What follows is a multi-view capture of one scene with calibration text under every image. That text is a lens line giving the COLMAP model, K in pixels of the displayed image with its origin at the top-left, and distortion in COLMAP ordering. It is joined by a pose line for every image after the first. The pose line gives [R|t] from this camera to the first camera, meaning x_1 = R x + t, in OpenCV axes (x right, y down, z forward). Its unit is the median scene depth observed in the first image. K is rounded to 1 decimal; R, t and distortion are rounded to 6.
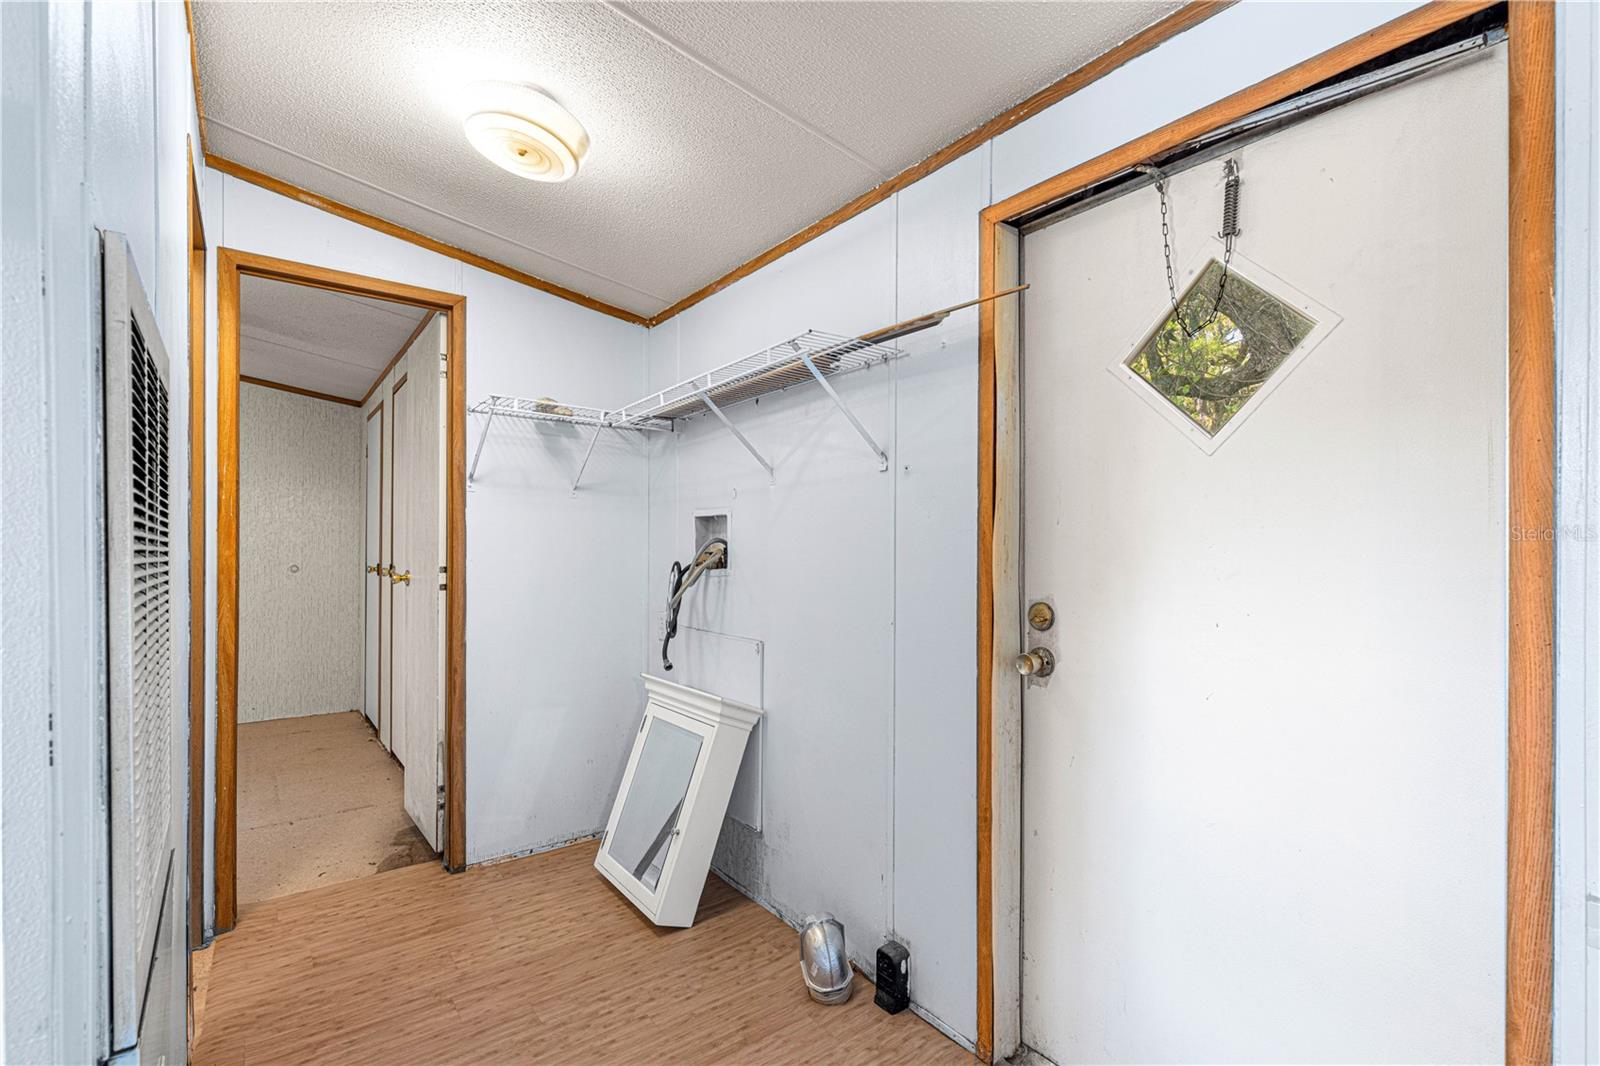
lens RADIAL K [[720.0, 0, 796.7], [0, 720.0, 543.1], [0, 0, 1]] dist [0.006547, -0.000561]
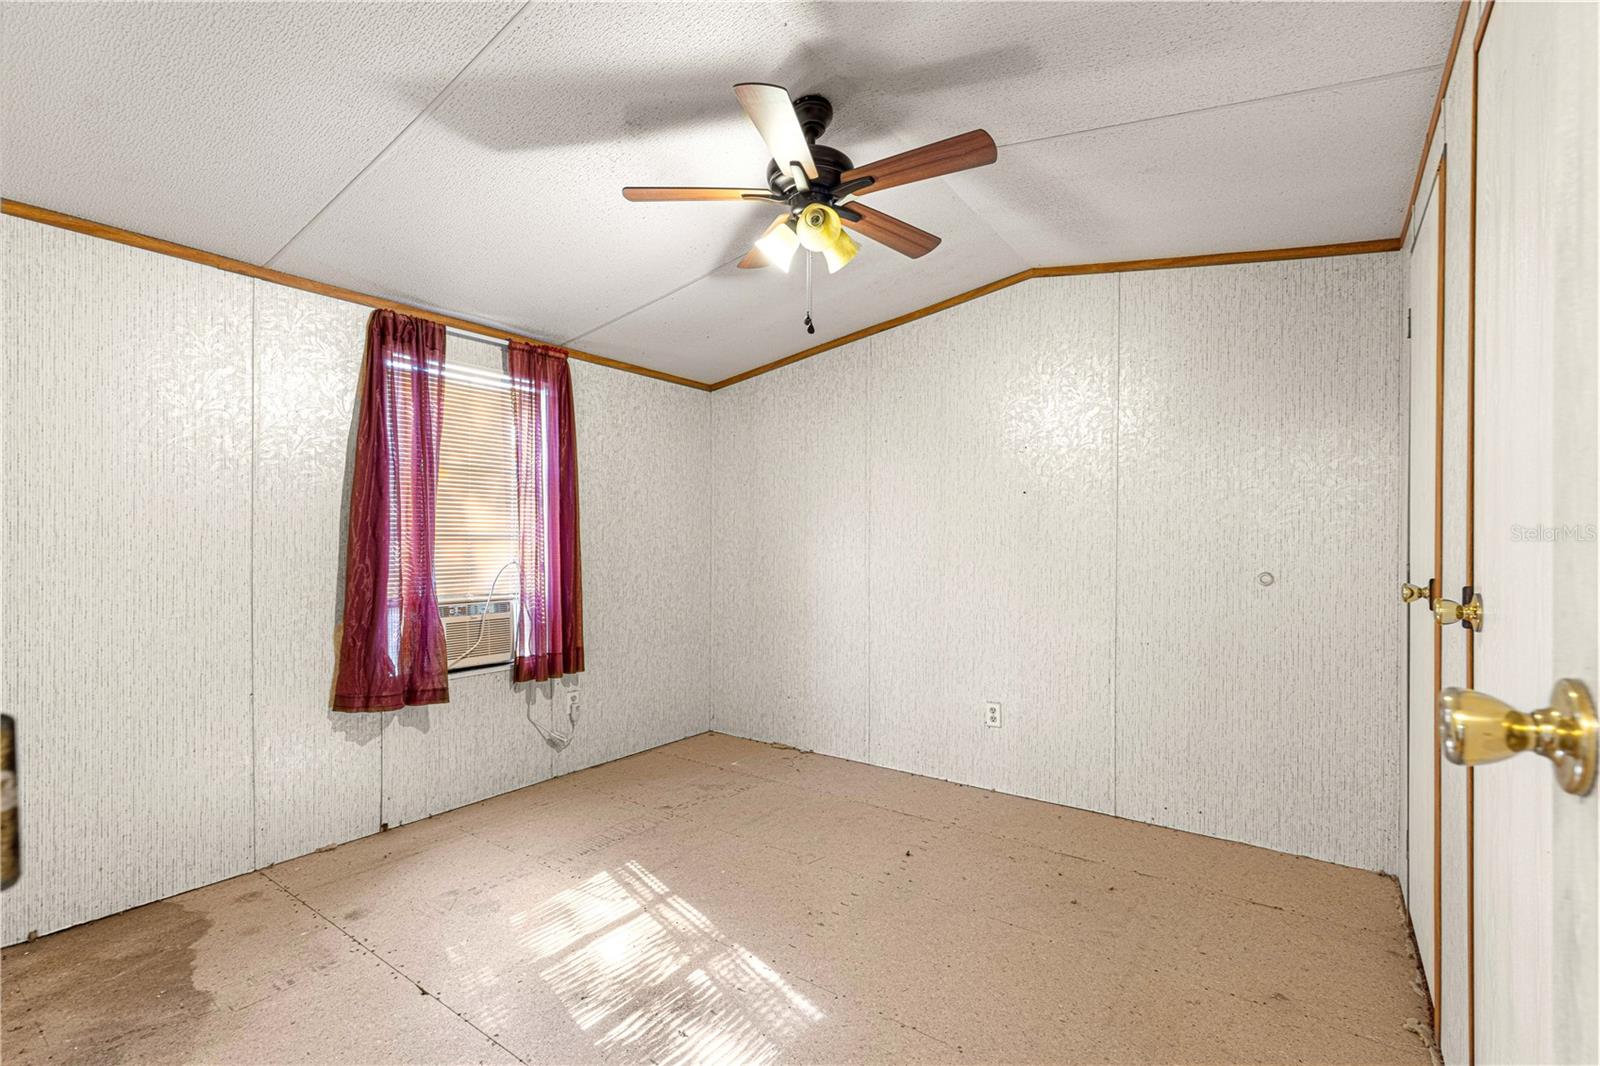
lens RADIAL K [[720.0, 0, 796.7], [0, 720.0, 543.1], [0, 0, 1]] dist [0.006547, -0.000561]
pose [[0.289949, -0.000202, -0.957042, -0.272934], [0.007196, 0.999972, 0.001969, 0.004528], [0.957015, -0.007457, 0.289943, 0.499150]]
